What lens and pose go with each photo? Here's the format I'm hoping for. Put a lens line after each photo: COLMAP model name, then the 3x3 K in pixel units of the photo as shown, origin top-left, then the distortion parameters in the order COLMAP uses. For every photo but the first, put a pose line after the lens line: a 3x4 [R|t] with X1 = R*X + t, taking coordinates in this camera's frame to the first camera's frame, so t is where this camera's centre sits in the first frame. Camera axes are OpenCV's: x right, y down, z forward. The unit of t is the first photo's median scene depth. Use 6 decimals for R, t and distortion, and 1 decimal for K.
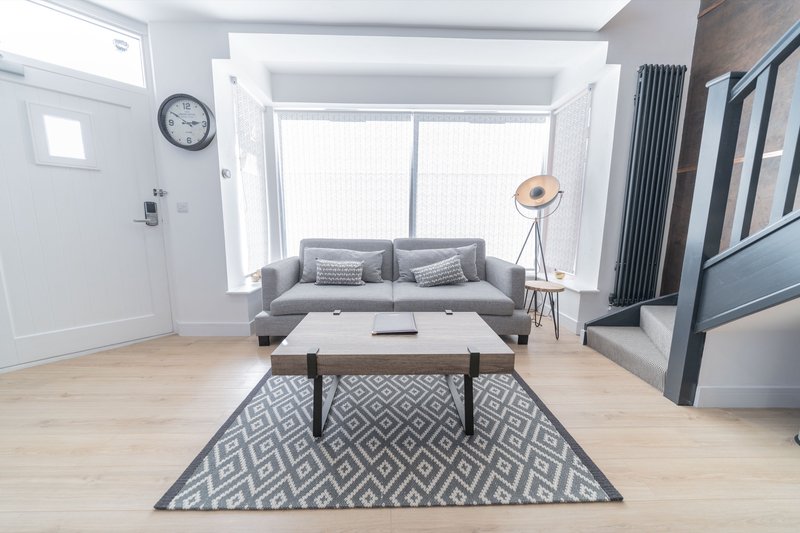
lens RADIAL K [[284.2, 0, 401.4], [0, 284.2, 269.2], [0, 0, 1]] dist [-0.004329, 0.000224]
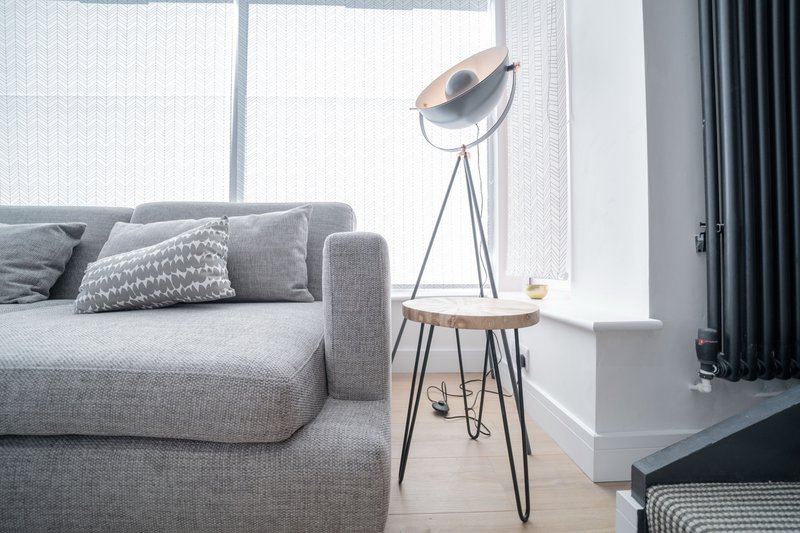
lens RADIAL K [[284.2, 0, 404.7], [0, 284.2, 263.7], [0, 0, 1]] dist [-0.004329, 0.000224]
pose [[0.999795, -0.008830, 0.018197, 0.433780], [0.011643, 0.986917, -0.160806, 0.060322], [-0.016539, 0.160985, 0.986818, 0.708162]]
